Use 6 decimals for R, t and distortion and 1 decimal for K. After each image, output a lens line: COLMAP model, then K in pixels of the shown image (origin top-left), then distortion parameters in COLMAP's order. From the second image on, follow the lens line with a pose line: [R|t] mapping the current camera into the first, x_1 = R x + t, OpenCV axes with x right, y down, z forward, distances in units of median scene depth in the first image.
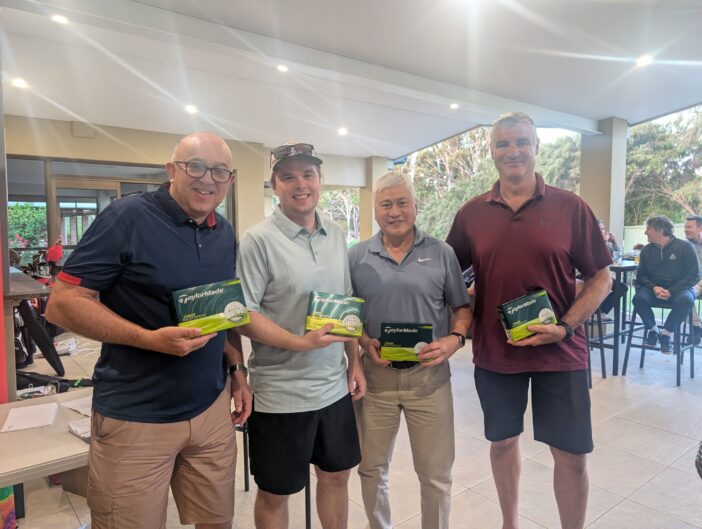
lens RADIAL K [[512.3, 0, 366.1], [0, 512.3, 269.9], [0, 0, 1]] dist [0.029470, -0.019279]
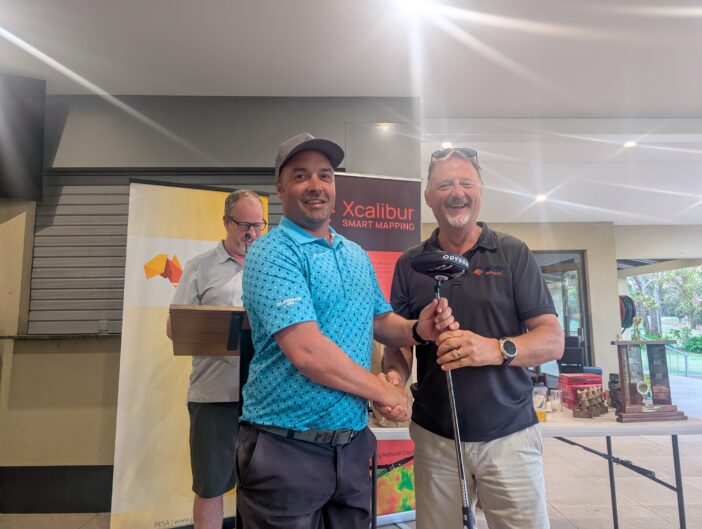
lens RADIAL K [[512.3, 0, 357.3], [0, 512.3, 262.1], [0, 0, 1]] dist [0.029470, -0.019279]
pose [[0.788102, -0.081248, -0.610158, 0.014302], [-0.041749, 0.981913, -0.184675, 0.044079], [0.614127, 0.171016, 0.770456, -0.085063]]
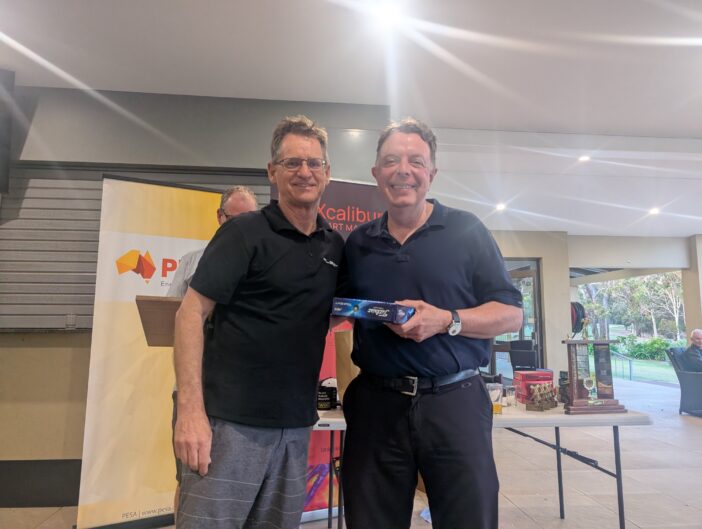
lens RADIAL K [[512.3, 0, 355.5], [0, 512.3, 270.2], [0, 0, 1]] dist [0.029470, -0.019279]
pose [[0.831559, -0.058127, -0.552387, 0.018231], [-0.050828, 0.982373, -0.179890, 0.050274], [0.553107, 0.177666, 0.813946, -0.102363]]
